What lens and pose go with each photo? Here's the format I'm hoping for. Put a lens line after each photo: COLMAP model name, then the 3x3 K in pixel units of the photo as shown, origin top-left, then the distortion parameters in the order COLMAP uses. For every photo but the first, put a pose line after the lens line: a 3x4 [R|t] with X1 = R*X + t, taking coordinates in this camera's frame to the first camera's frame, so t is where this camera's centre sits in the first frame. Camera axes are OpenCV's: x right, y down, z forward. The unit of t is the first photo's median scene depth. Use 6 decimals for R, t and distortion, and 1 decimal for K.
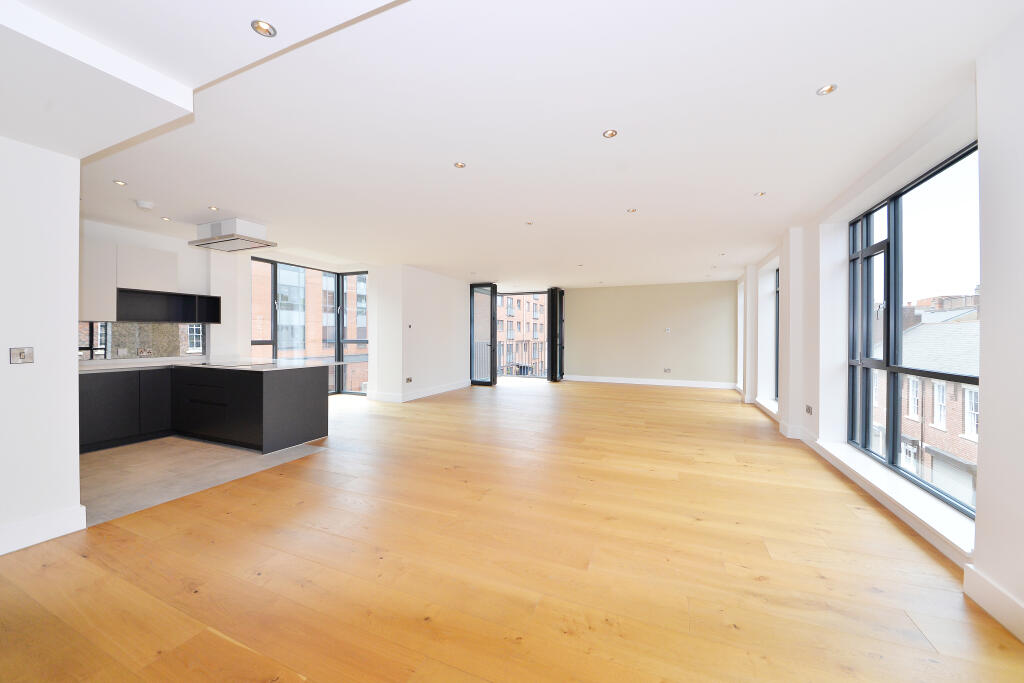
lens RADIAL K [[372.9, 0, 510.1], [0, 372.9, 343.0], [0, 0, 1]] dist [-0.014518, -0.000039]
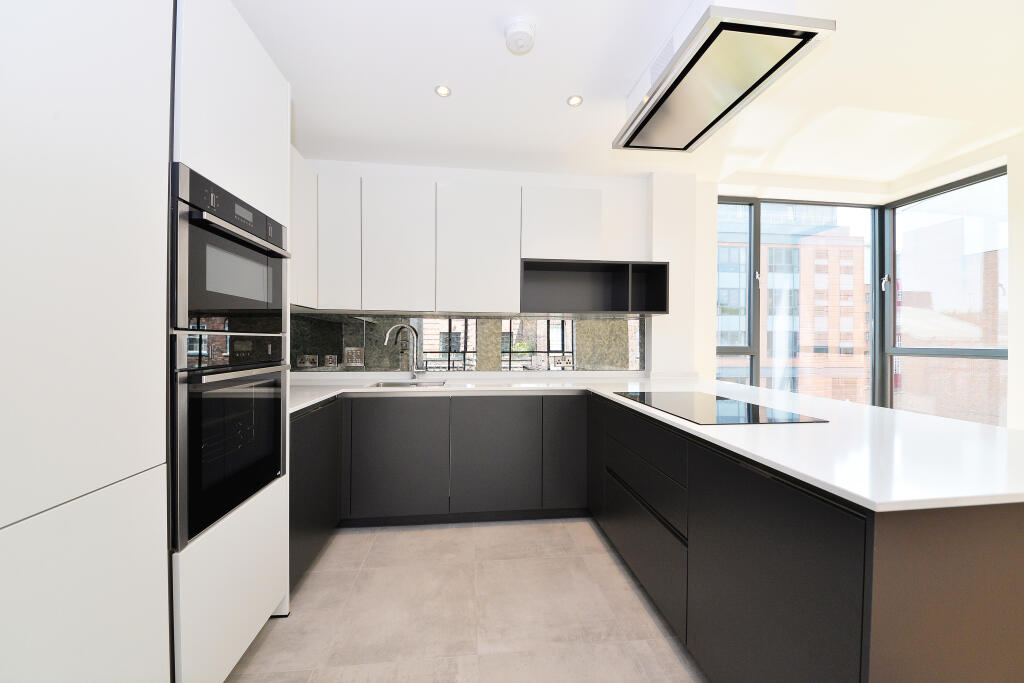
lens RADIAL K [[372.9, 0, 510.1], [0, 372.9, 343.0], [0, 0, 1]] dist [-0.014518, -0.000039]
pose [[0.488131, 0.004350, -0.872760, -0.528401], [-0.019010, 0.999803, -0.005649, -0.004118], [0.872563, 0.019349, 0.488118, 0.670282]]
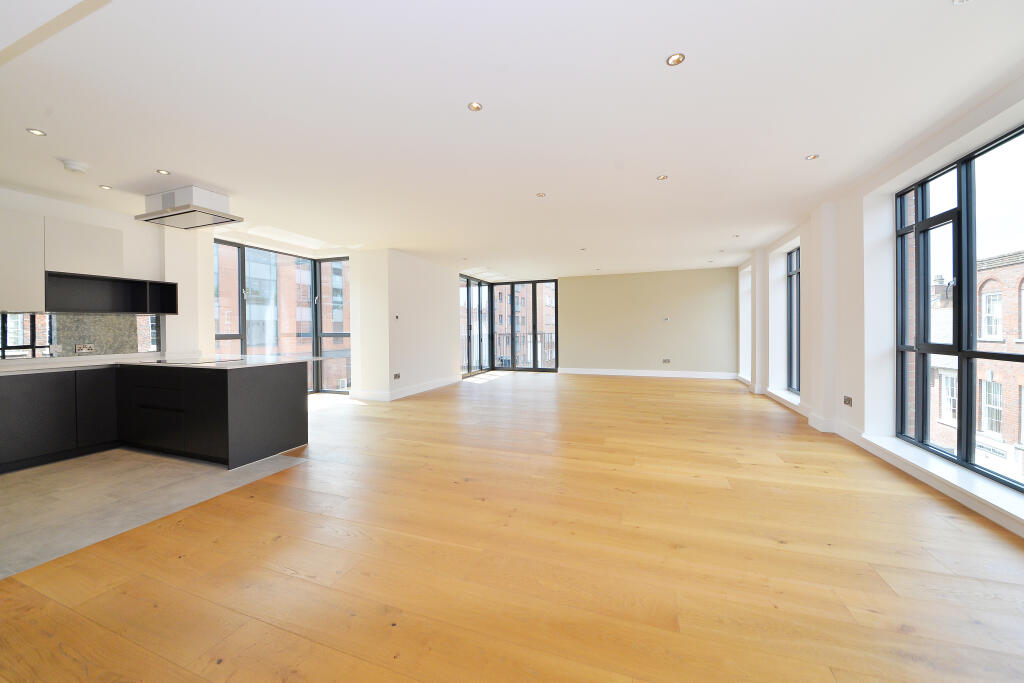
lens RADIAL K [[376.2, 0, 508.5], [0, 376.2, 337.1], [0, 0, 1]] dist [-0.018553, -0.000065]
pose [[0.998731, -0.013182, 0.048608, -0.071936], [0.013074, 0.999911, 0.002531, 0.009710], [-0.048637, -0.001892, 0.998815, 0.126327]]
